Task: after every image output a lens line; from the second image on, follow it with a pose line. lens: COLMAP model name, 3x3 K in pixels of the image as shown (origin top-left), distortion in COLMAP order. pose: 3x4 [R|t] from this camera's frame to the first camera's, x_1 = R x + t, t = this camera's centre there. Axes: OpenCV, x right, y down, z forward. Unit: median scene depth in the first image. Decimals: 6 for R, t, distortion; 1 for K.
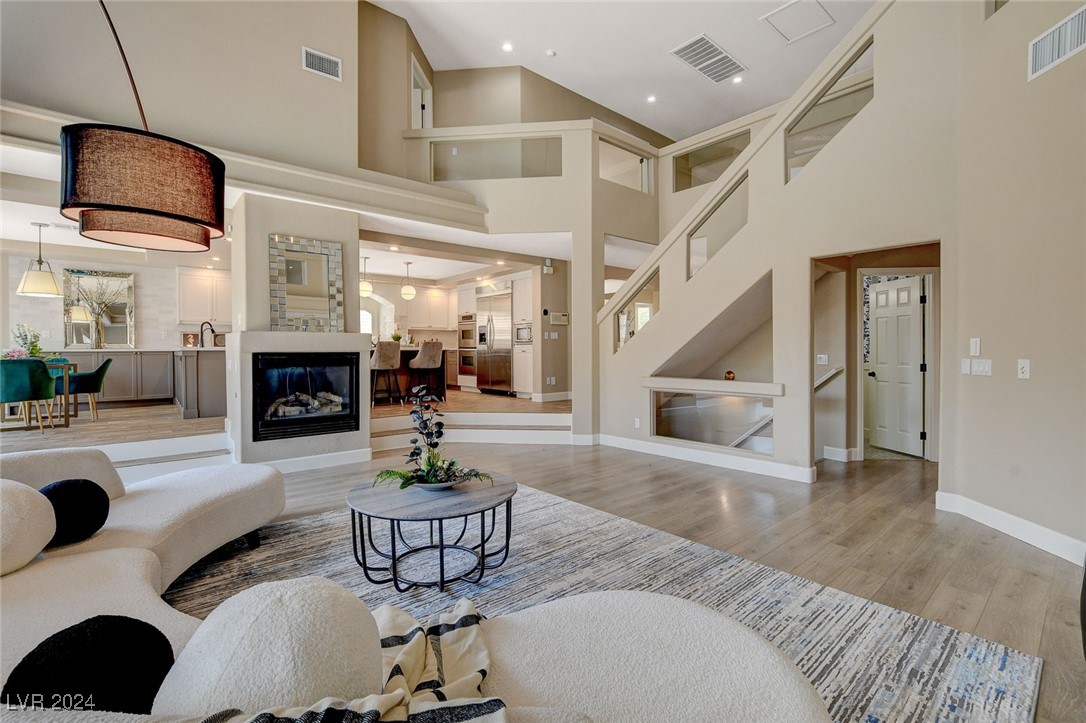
lens RADIAL K [[477.4, 0, 522.5], [0, 477.4, 355.3], [0, 0, 1]] dist [-0.025135, 0.002686]
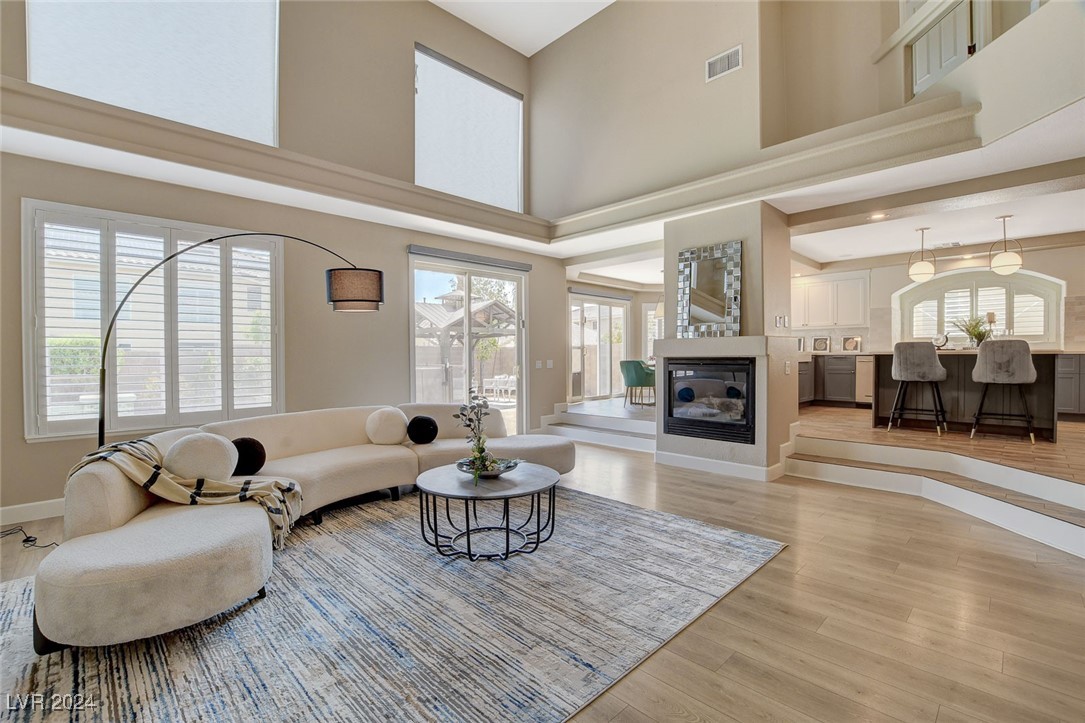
lens RADIAL K [[477.0, 0, 551.8], [0, 477.0, 360.4], [0, 0, 1]] dist [-0.025135, 0.002686]
pose [[0.107825, 0.012737, -0.994088, 0.526889], [-0.002893, 0.999918, 0.012498, -0.011326], [0.994166, 0.001528, 0.107853, 0.545398]]
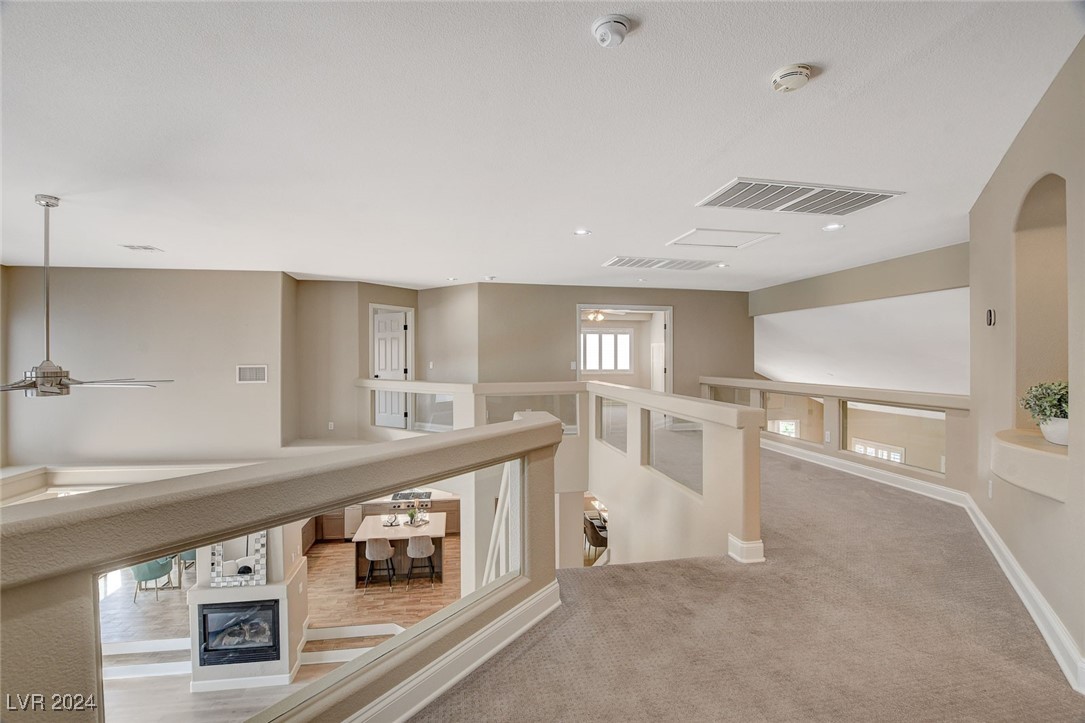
lens RADIAL K [[477.0, 0, 530.6], [0, 477.0, 358.7], [0, 0, 1]] dist [-0.025135, 0.002686]
pose [[0.868890, 0.002901, -0.494998, 0.880580], [-0.003102, 0.999995, 0.000416, -0.669619], [0.494996, 0.001174, 0.868894, 0.260326]]
